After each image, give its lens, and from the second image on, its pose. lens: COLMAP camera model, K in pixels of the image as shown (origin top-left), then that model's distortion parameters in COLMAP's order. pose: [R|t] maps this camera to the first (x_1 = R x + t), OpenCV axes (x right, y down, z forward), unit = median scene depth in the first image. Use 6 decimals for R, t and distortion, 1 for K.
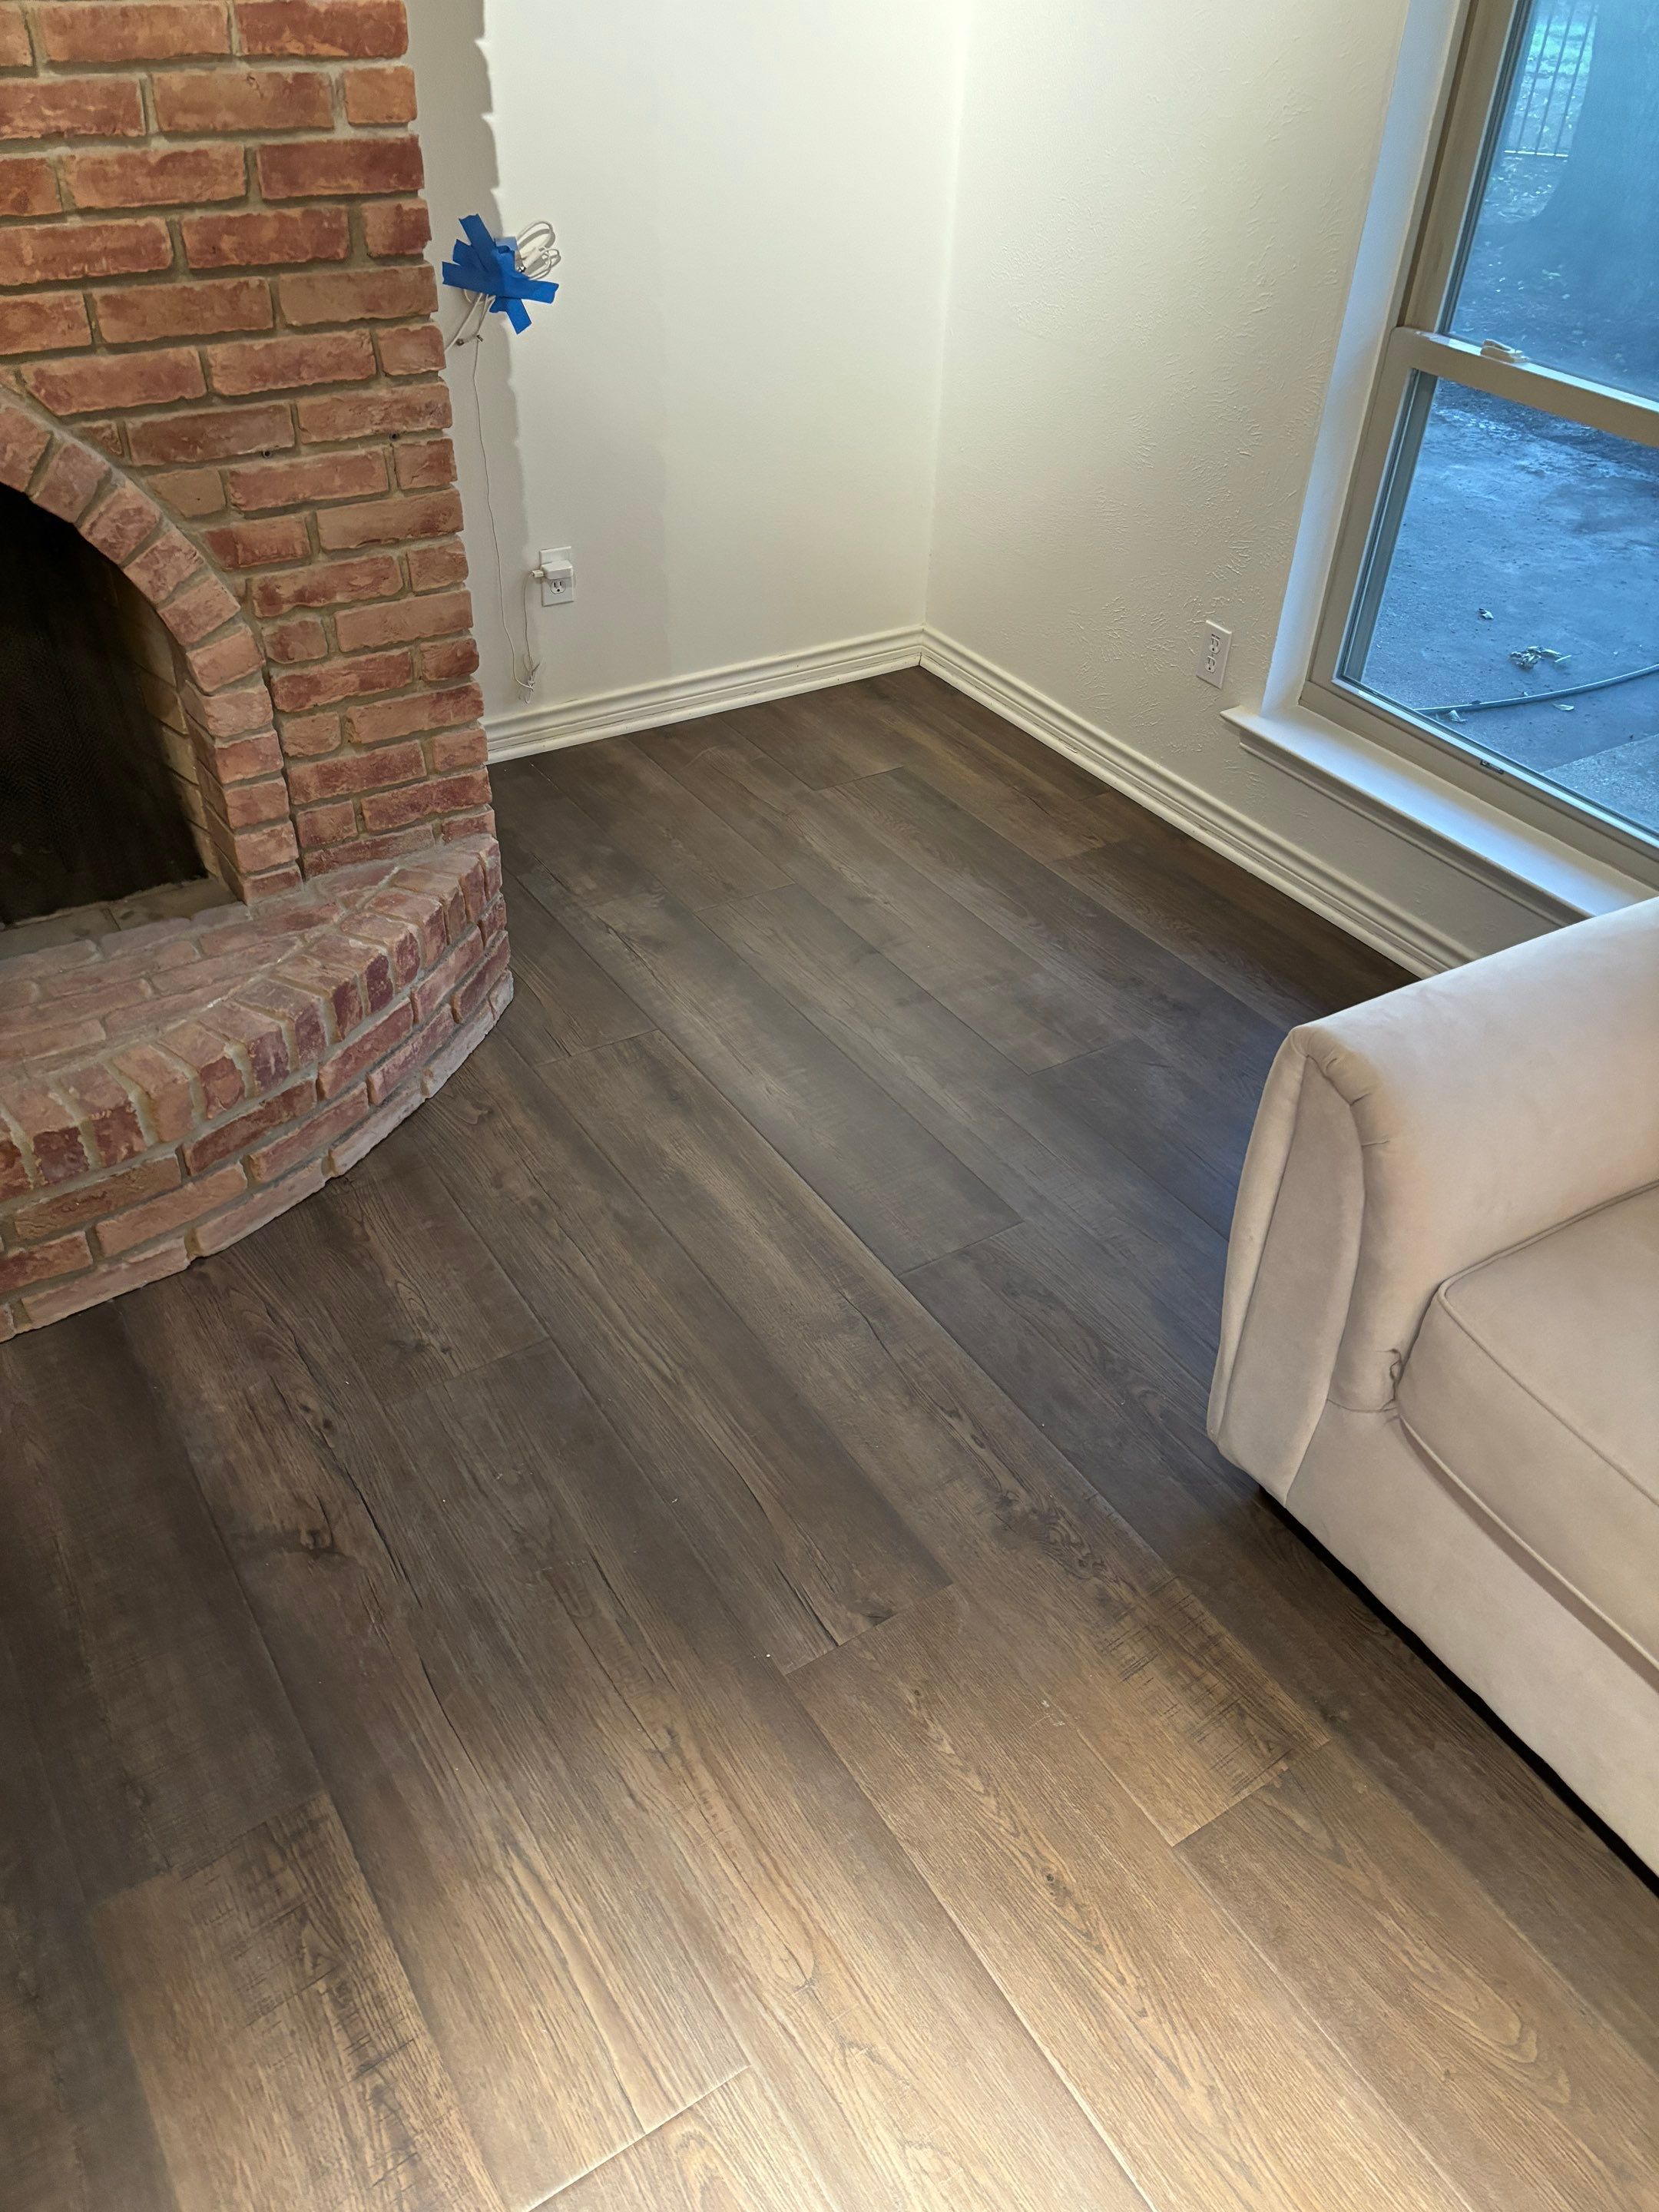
lens RADIAL K [[1667.2, 0, 878.9], [0, 1667.2, 1105.3], [0, 0, 1]] dist [0.056078, -0.084352]
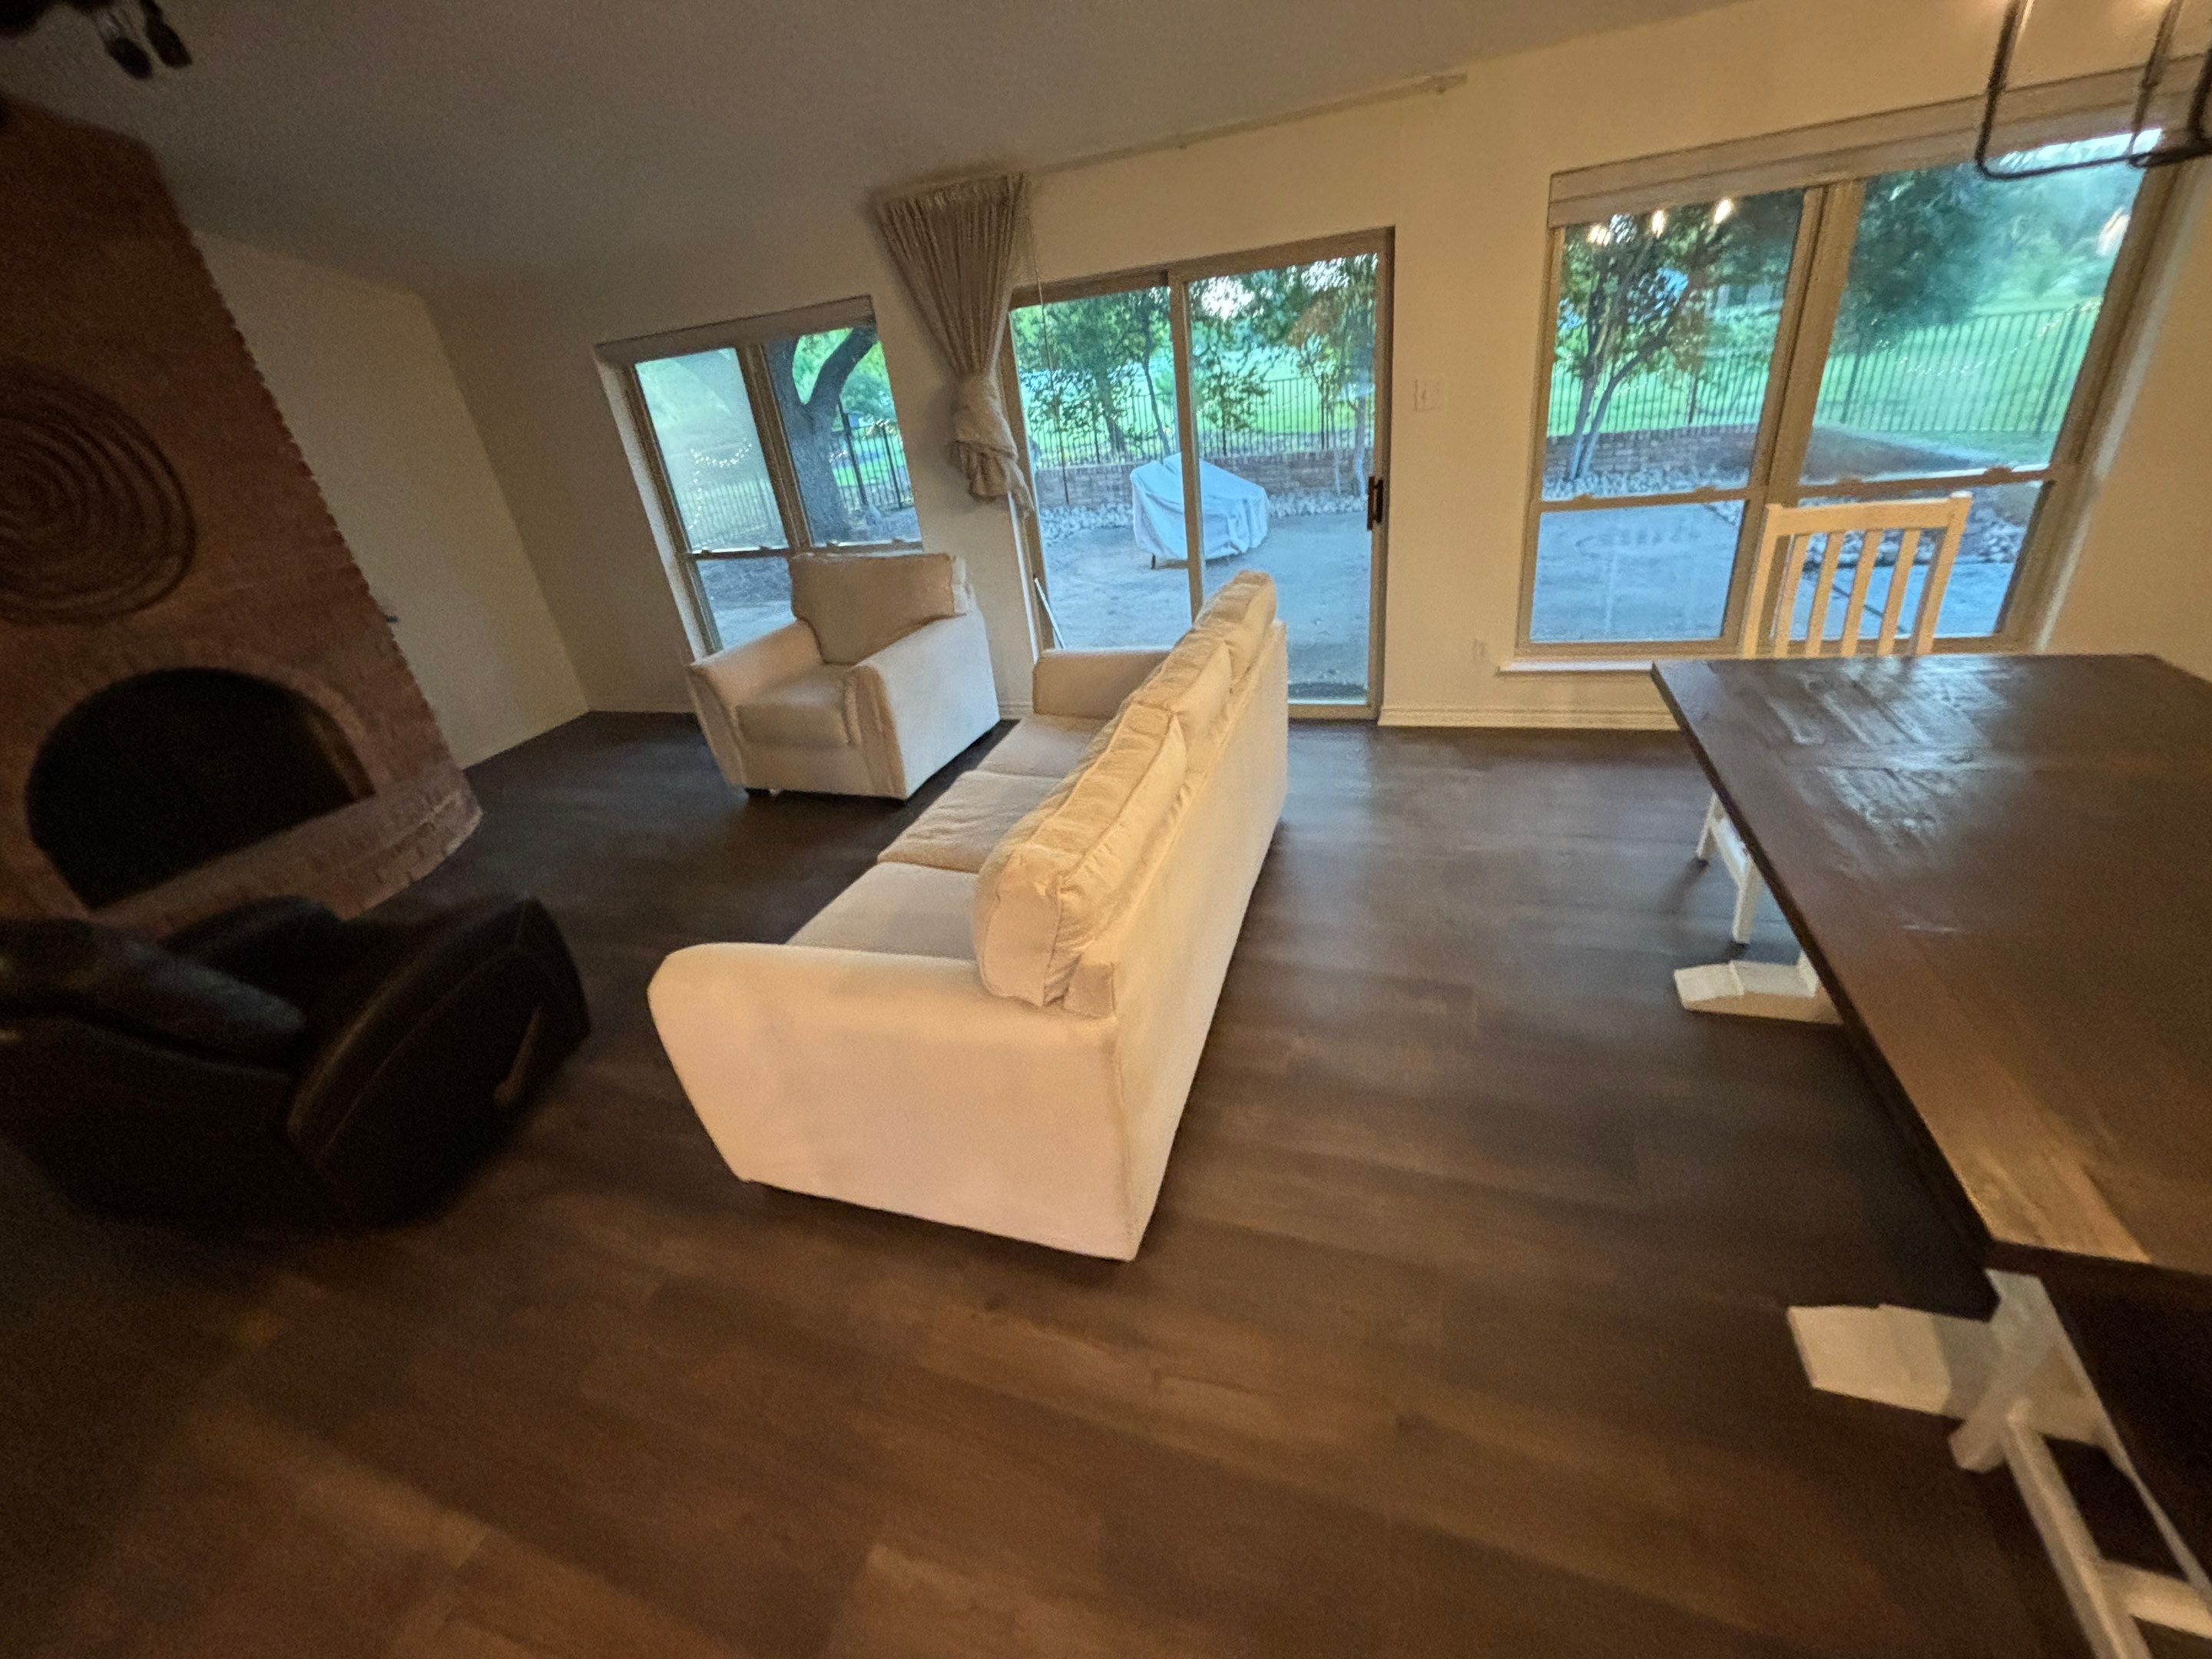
lens RADIAL K [[903.5, 0, 1106.0], [0, 903.5, 829.5], [0, 0, 1]] dist [0.000222, 0.000209]
pose [[0.783702, -0.410750, 0.465935, -0.139195], [0.499468, 0.862667, -0.079612, 0.818967], [-0.369246, 0.295112, 0.881230, -1.058337]]
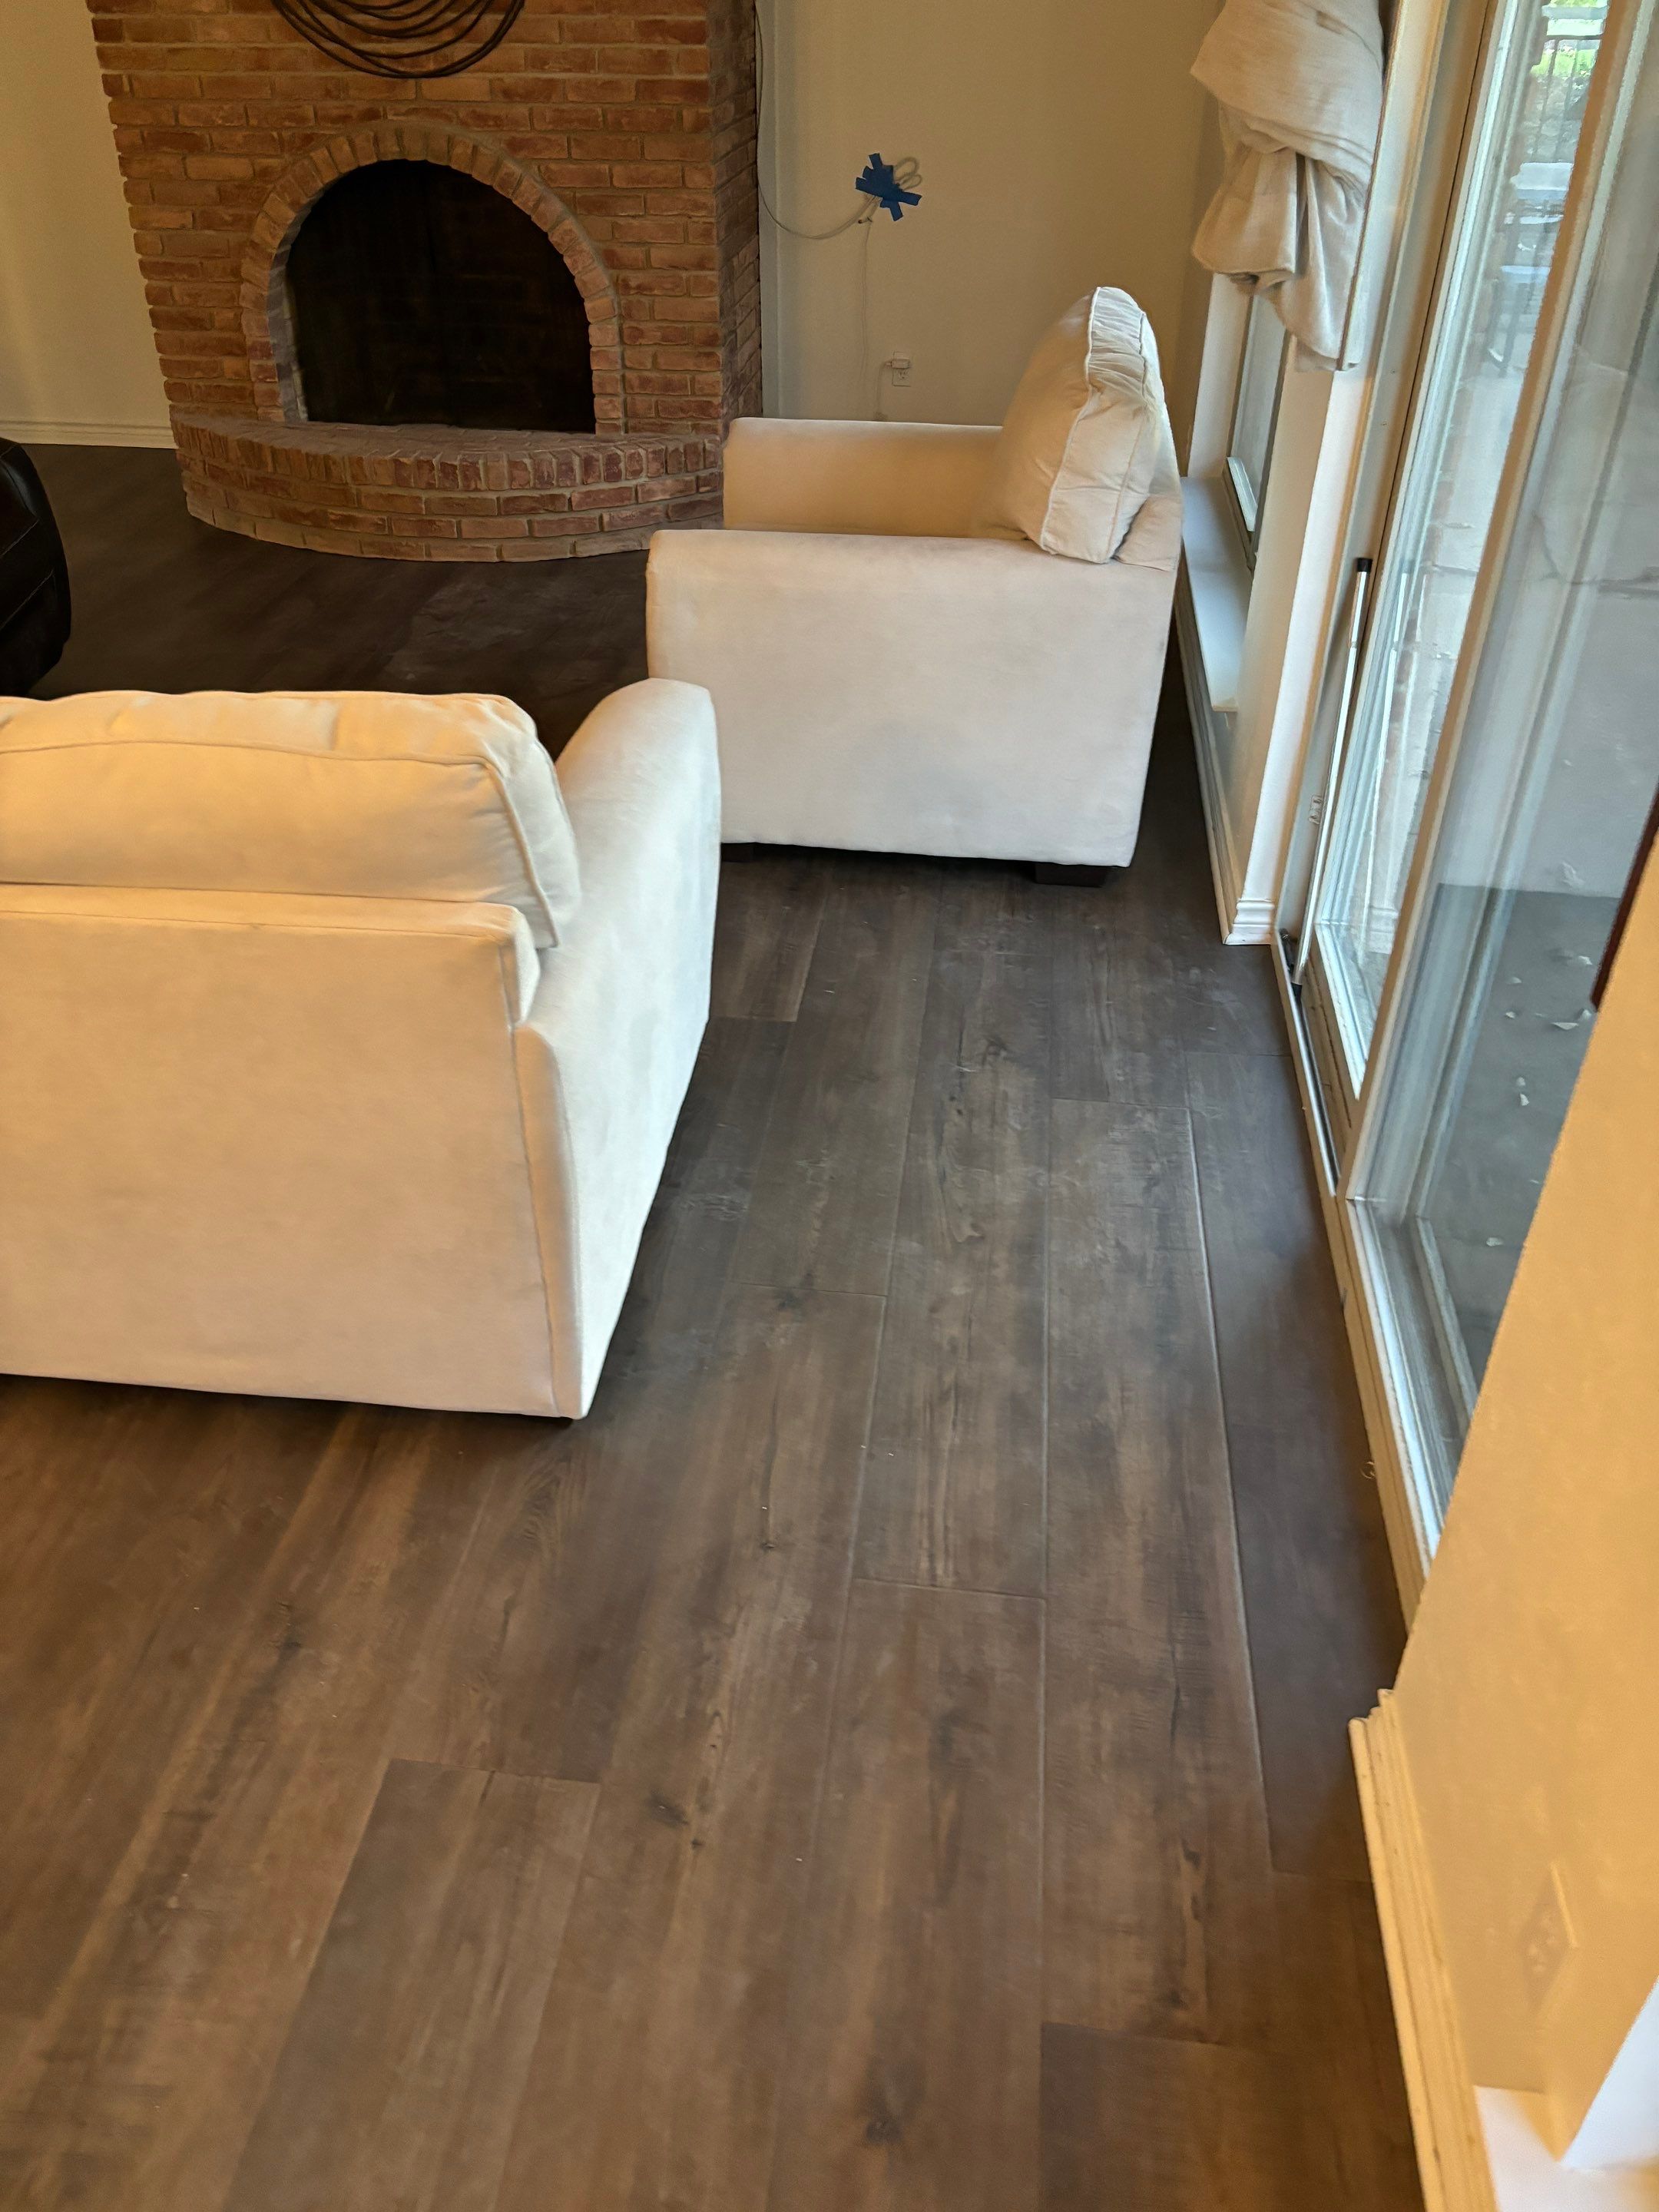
lens RADIAL K [[1667.2, 0, 878.9], [0, 1667.2, 1105.3], [0, 0, 1]] dist [0.056078, -0.084352]
pose [[0.781760, 0.323389, -0.533170, 1.472094], [-0.358475, 0.932678, 0.040092, 0.514283], [0.510242, 0.159786, 0.845057, -0.554615]]
